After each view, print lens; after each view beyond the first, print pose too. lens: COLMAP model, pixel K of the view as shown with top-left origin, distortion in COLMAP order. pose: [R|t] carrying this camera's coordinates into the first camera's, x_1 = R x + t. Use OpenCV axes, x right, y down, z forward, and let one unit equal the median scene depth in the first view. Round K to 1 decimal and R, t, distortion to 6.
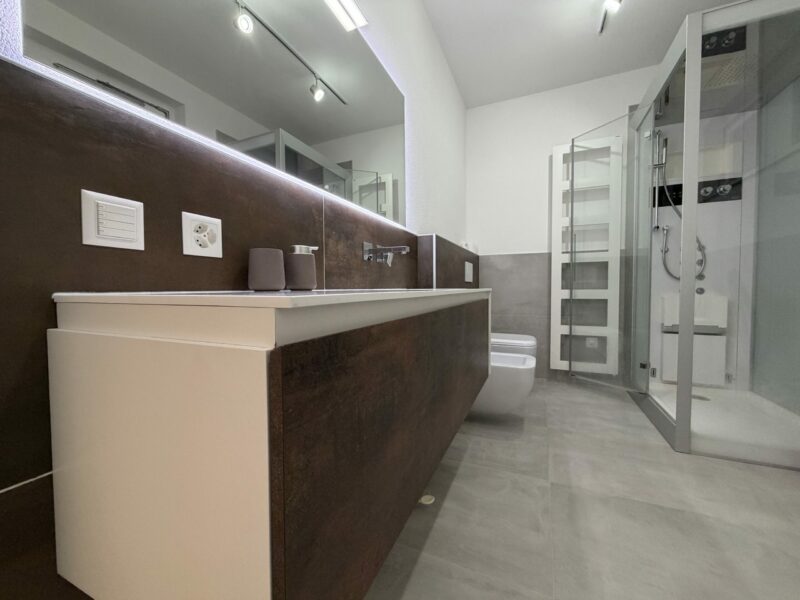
lens RADIAL K [[318.9, 0, 400.0], [0, 318.9, 300.0], [0, 0, 1]] dist [0.000209, 0.000034]
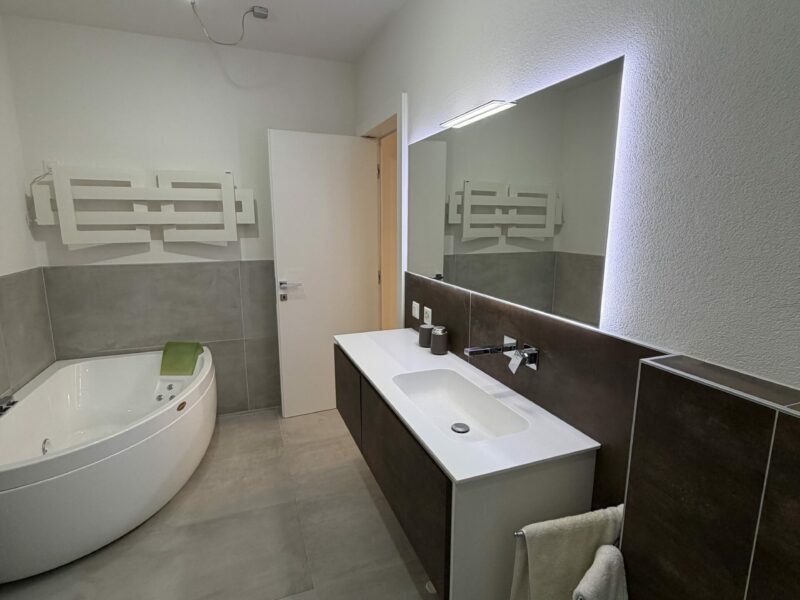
lens RADIAL K [[424.4, 0, 400.0], [0, 424.4, 300.0], [0, 0, 1]] dist [-0.000190, -0.000024]
pose [[-0.712903, 0.139708, -0.687205, 1.084999], [-0.018935, 0.975762, 0.218015, -0.638853], [0.701007, 0.168436, -0.692978, 1.920227]]
